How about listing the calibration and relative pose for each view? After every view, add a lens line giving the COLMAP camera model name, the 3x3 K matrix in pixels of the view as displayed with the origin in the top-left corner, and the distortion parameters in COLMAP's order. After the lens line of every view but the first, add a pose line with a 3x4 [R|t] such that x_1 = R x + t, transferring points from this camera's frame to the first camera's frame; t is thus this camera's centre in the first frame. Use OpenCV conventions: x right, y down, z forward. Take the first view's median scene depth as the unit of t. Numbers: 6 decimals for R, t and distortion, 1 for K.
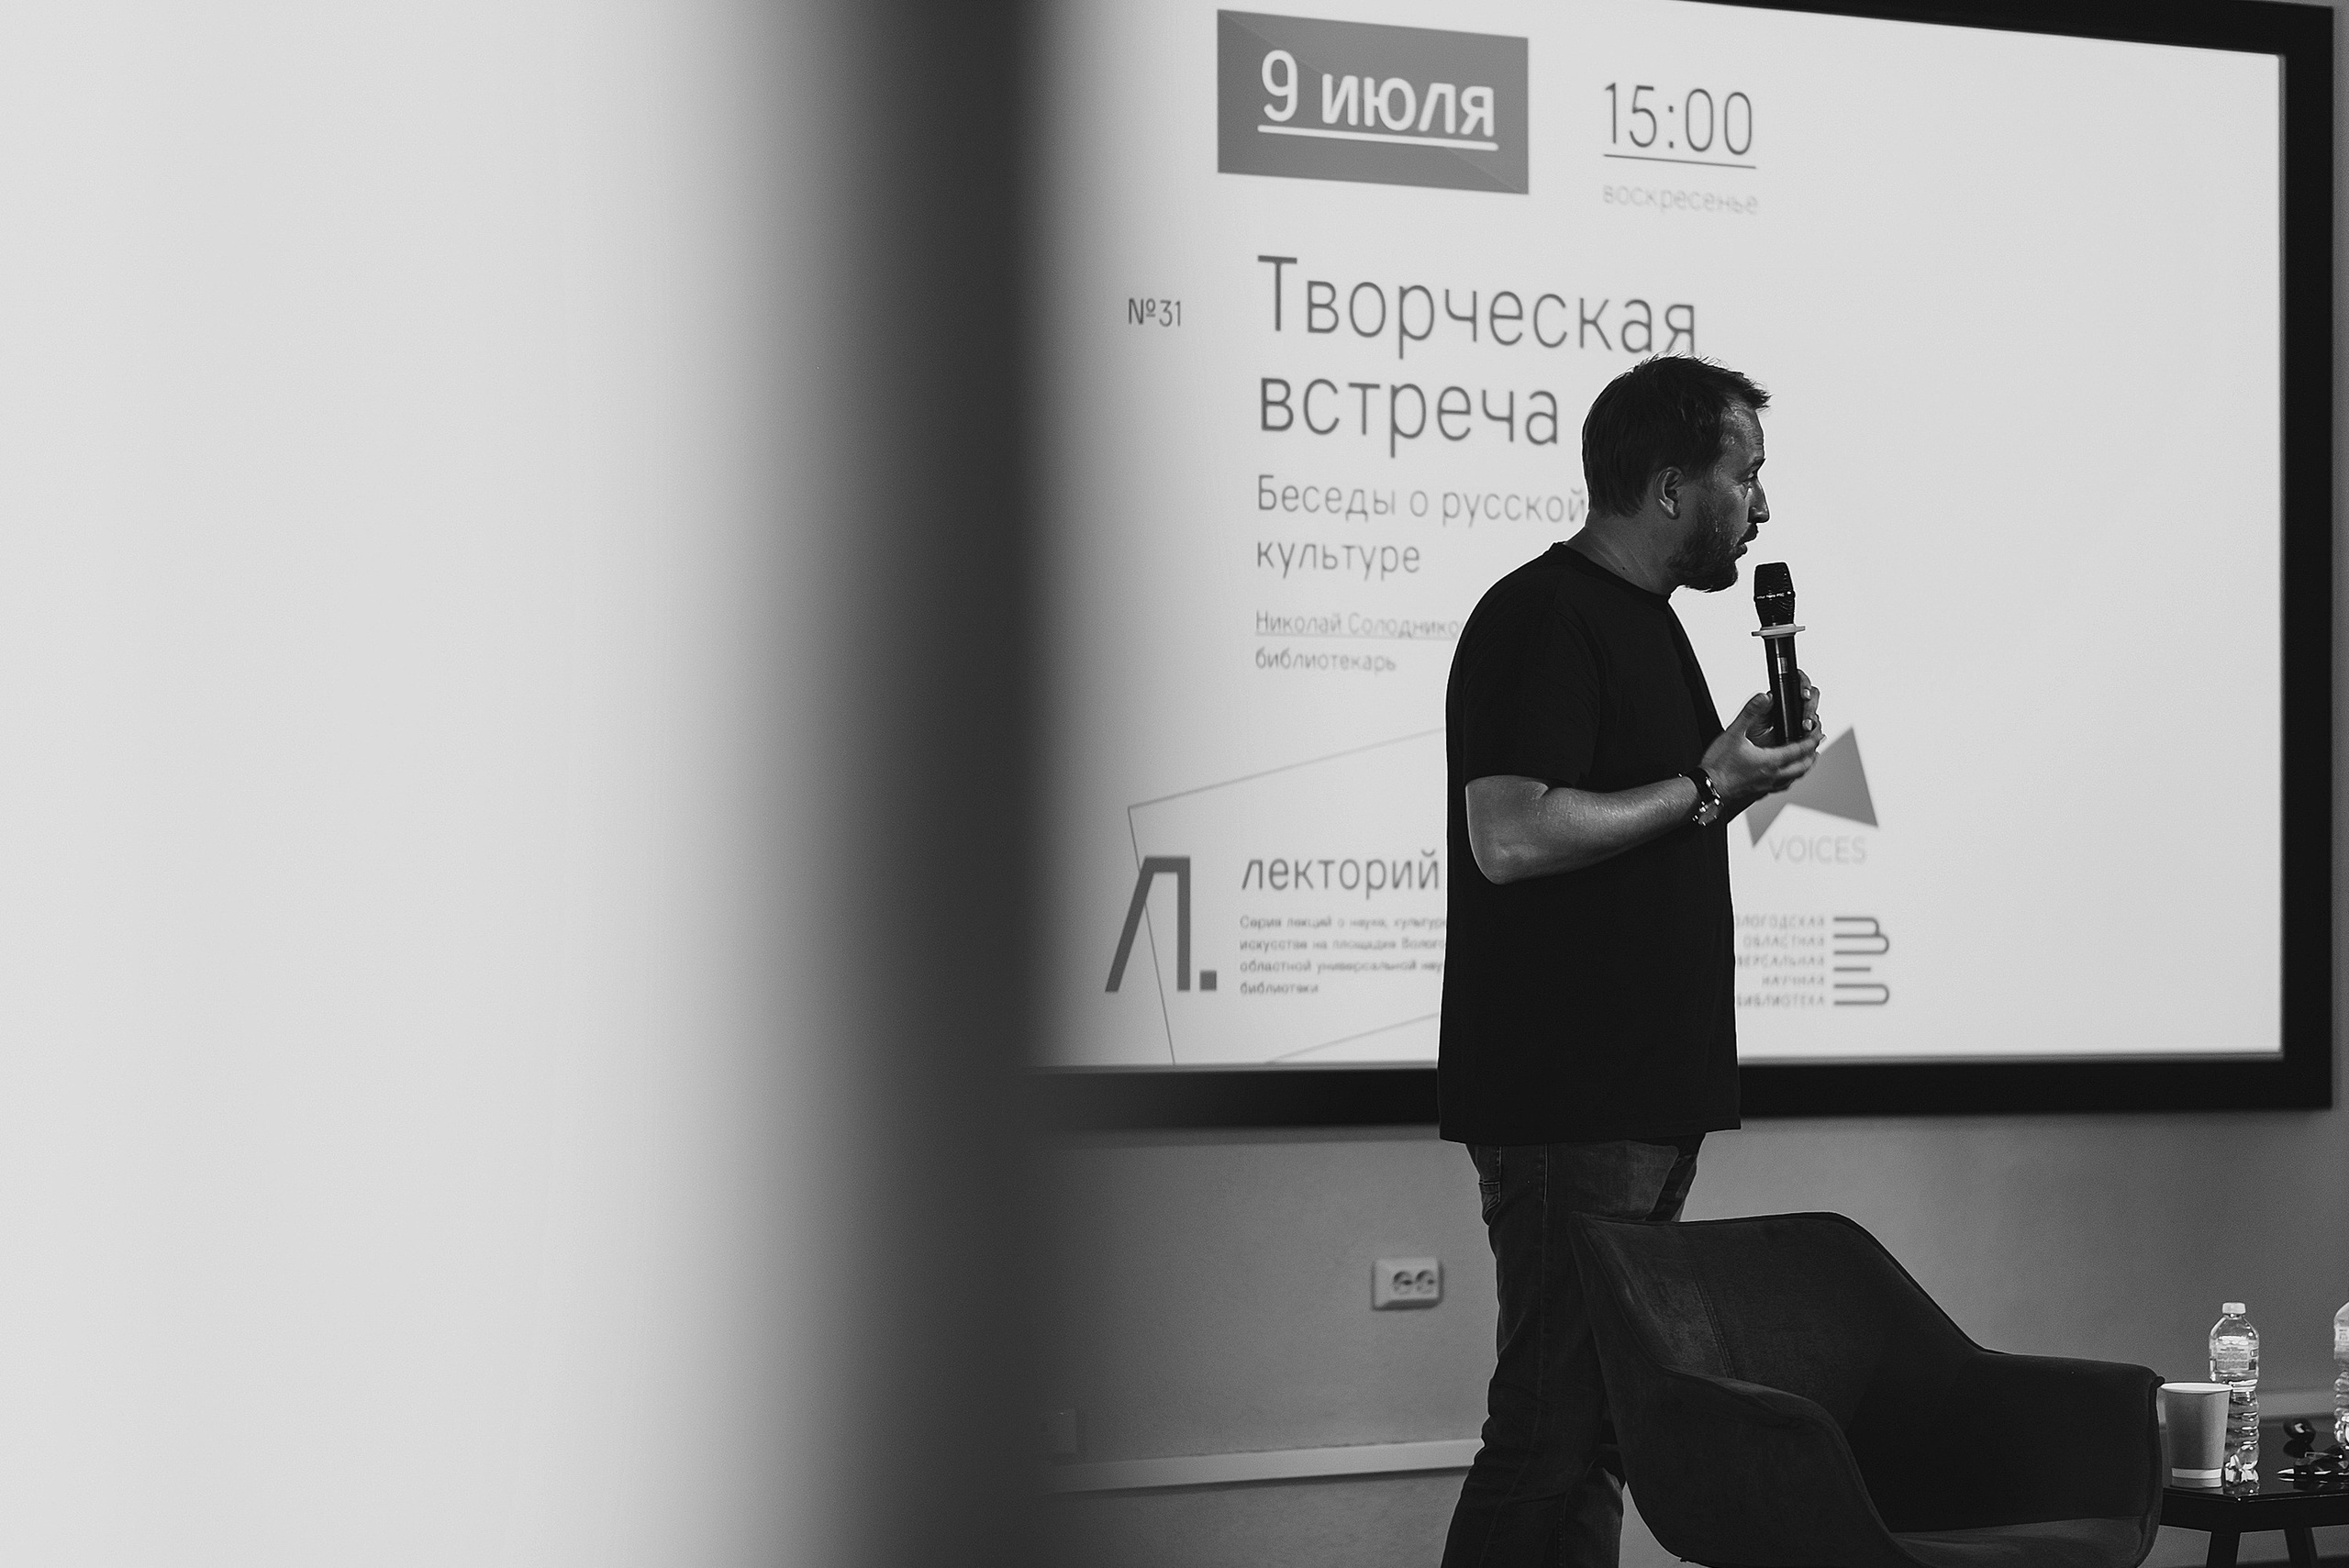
lens RADIAL K [[6118.6, 0, 1174.5], [0, 6118.6, 784.0], [0, 0, 1]] dist [0.037954, -0.264484]
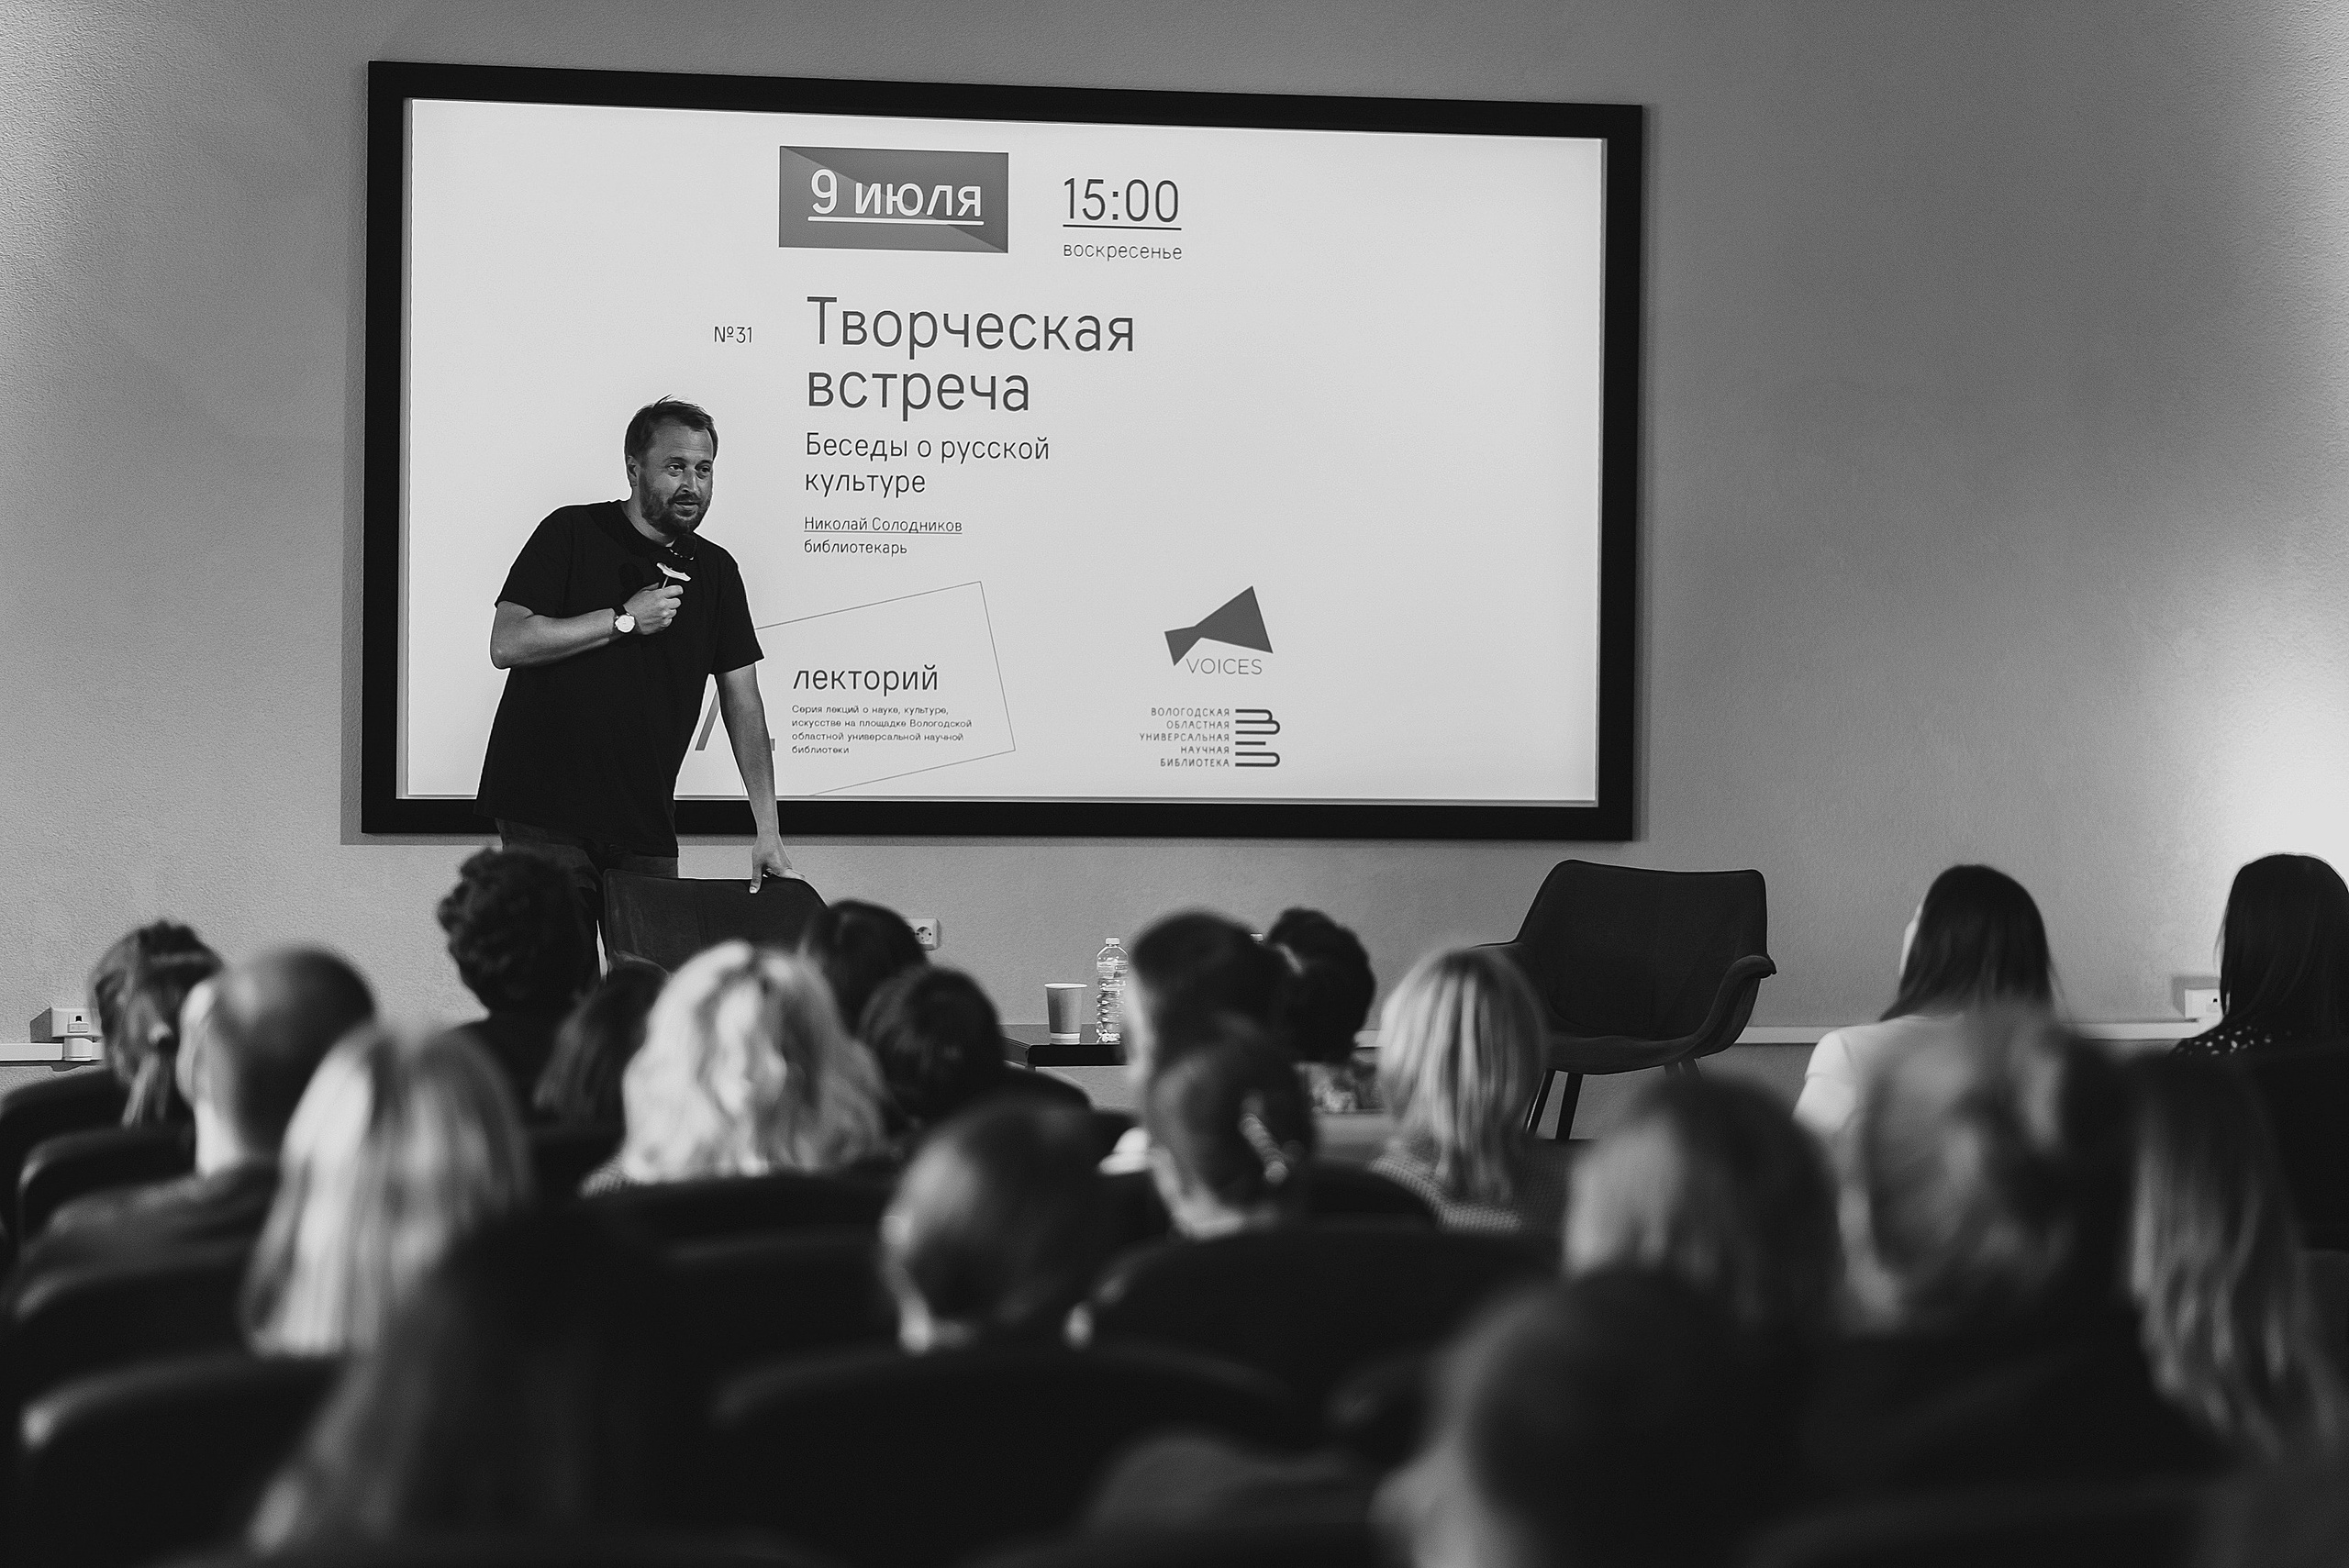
lens RADIAL K [[5624.8, 0, 1174.5], [0, 5624.8, 784.0], [0, 0, 1]] dist [0.003514, 0.100634]
pose [[0.948380, 0.011152, -0.316940, 0.571761], [-0.001068, 0.999488, 0.031974, -0.005286], [0.317134, -0.029986, 0.947906, -0.379069]]
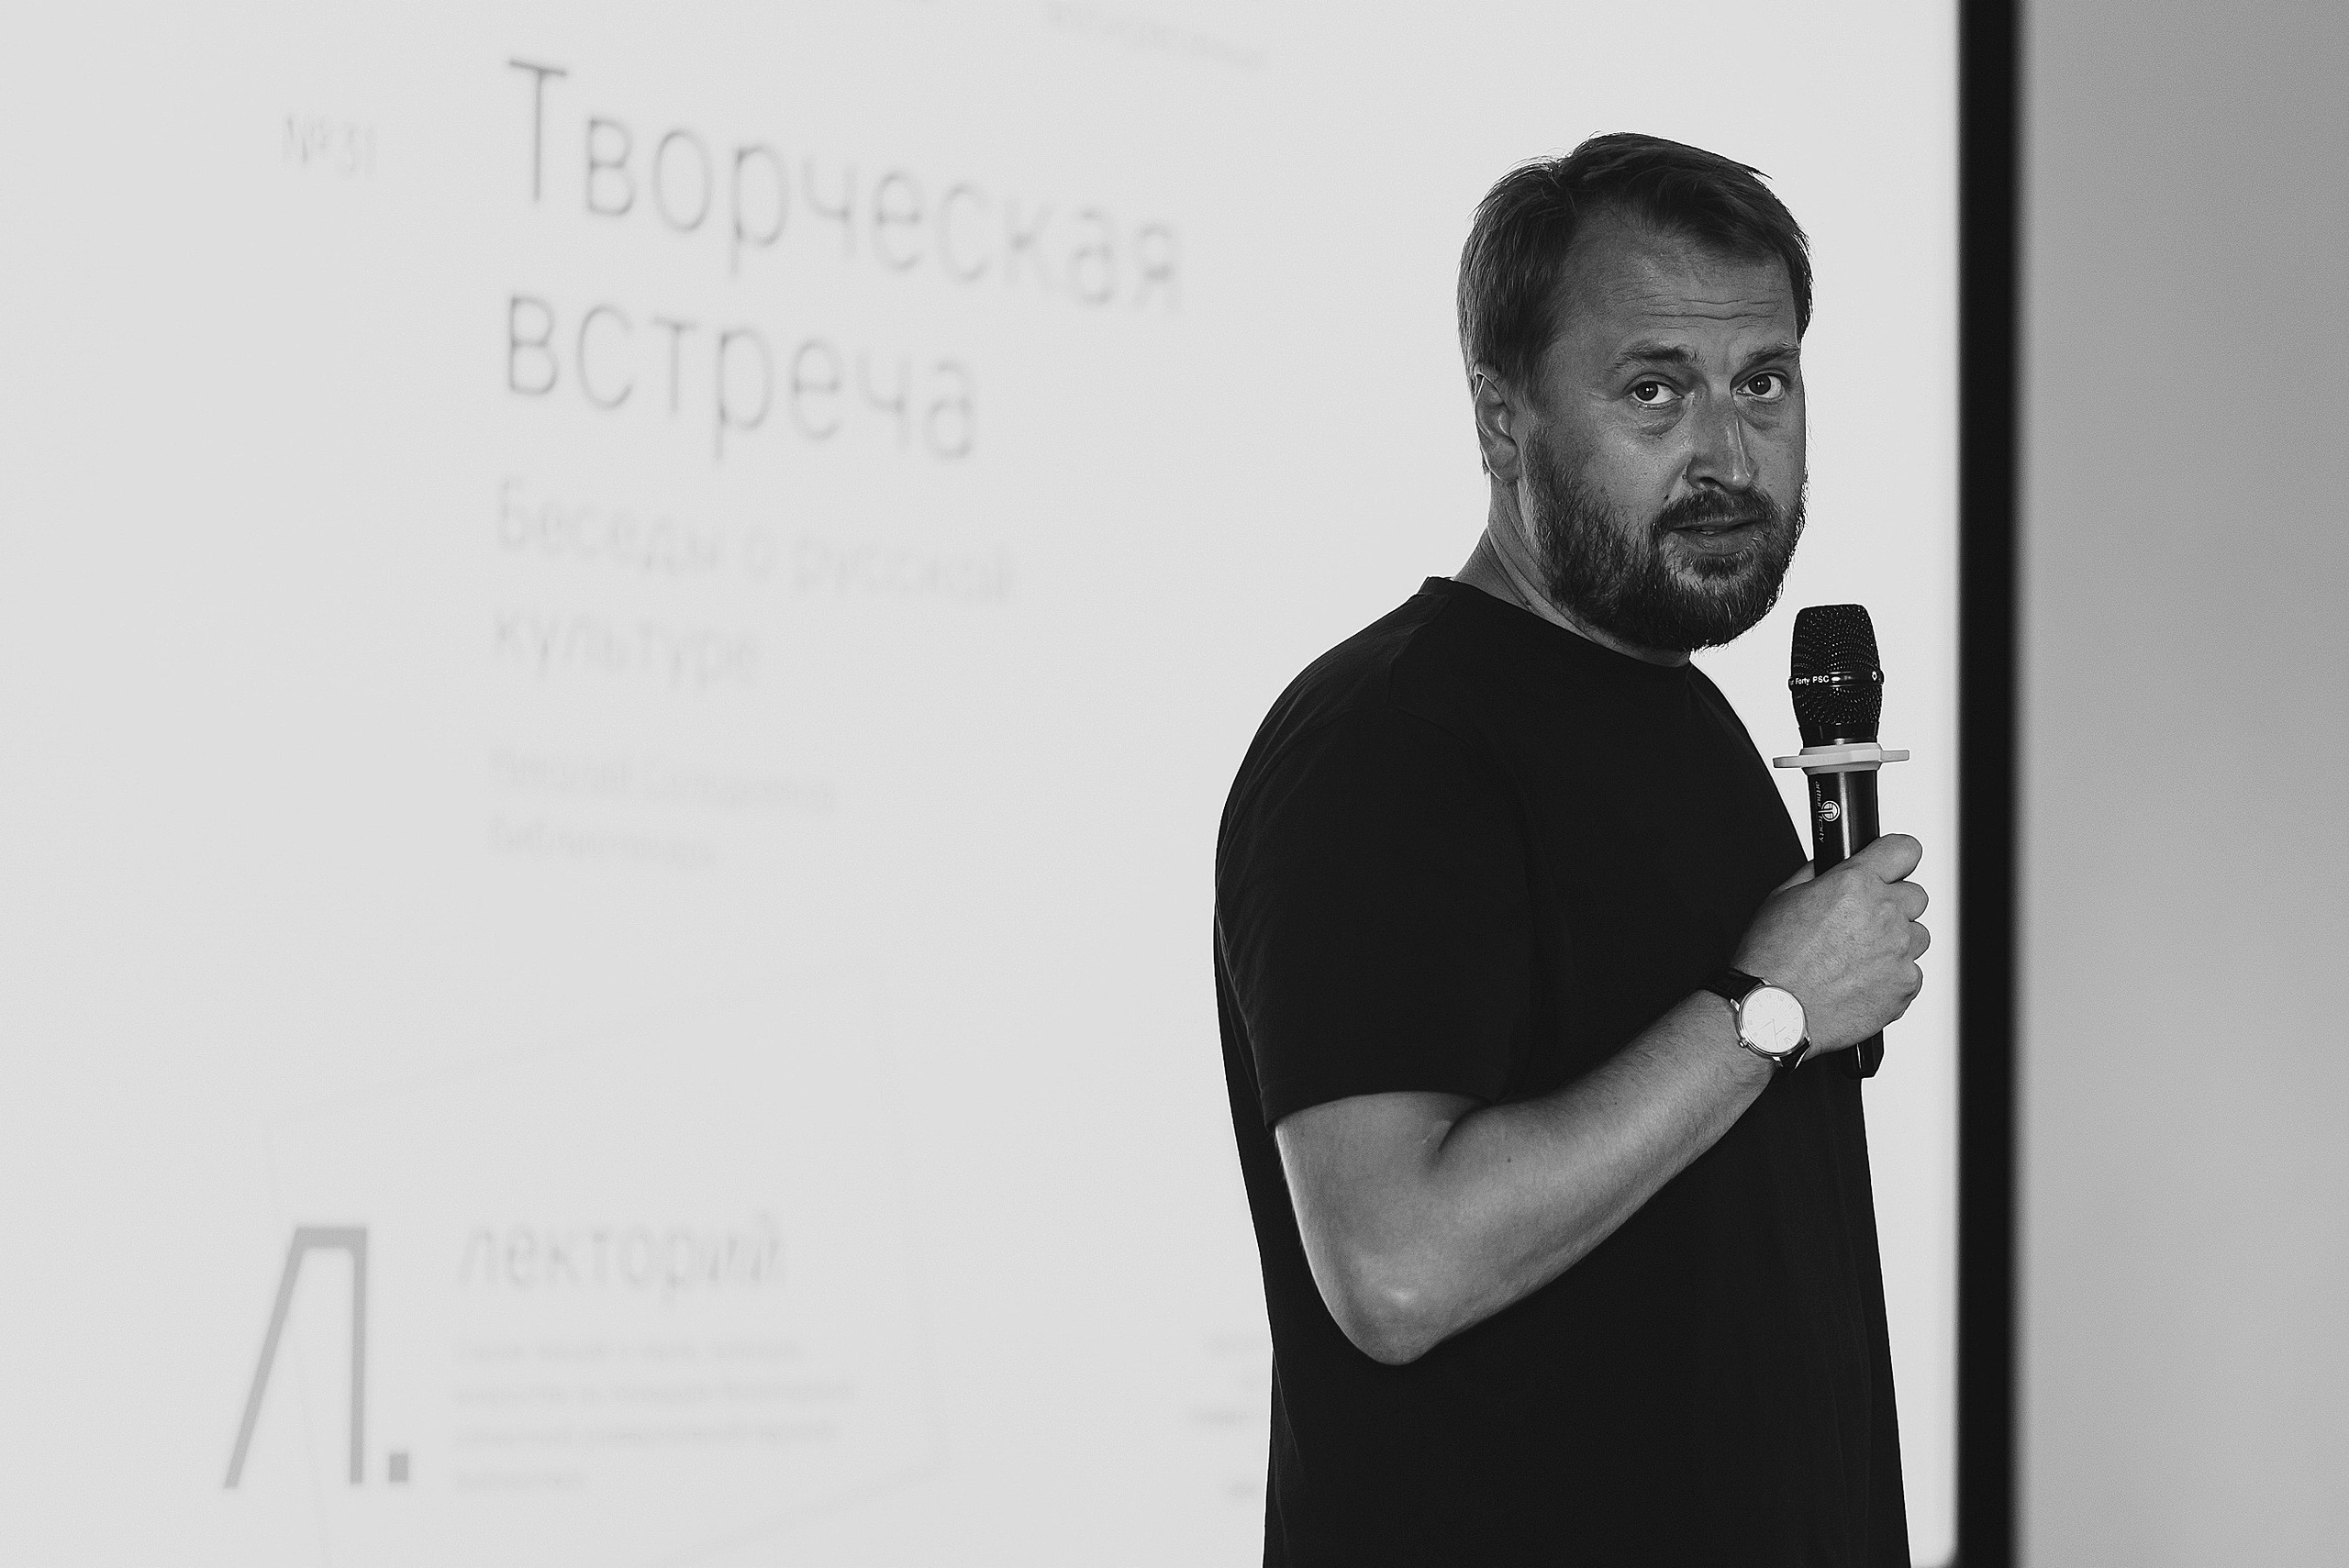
lens RADIAL K [[6602.8, 0, 1174.5], [0, 6602.8, 784.0], [0, 0, 1]] dist [0.106692, -5.801738]
pose [[0.947884, 0.030635, 0.317139, -0.106550], [-0.014470, 0.998479, -0.053200, 0.003779], [-0.318287, 0.045839, 0.946886, 0.451353]]
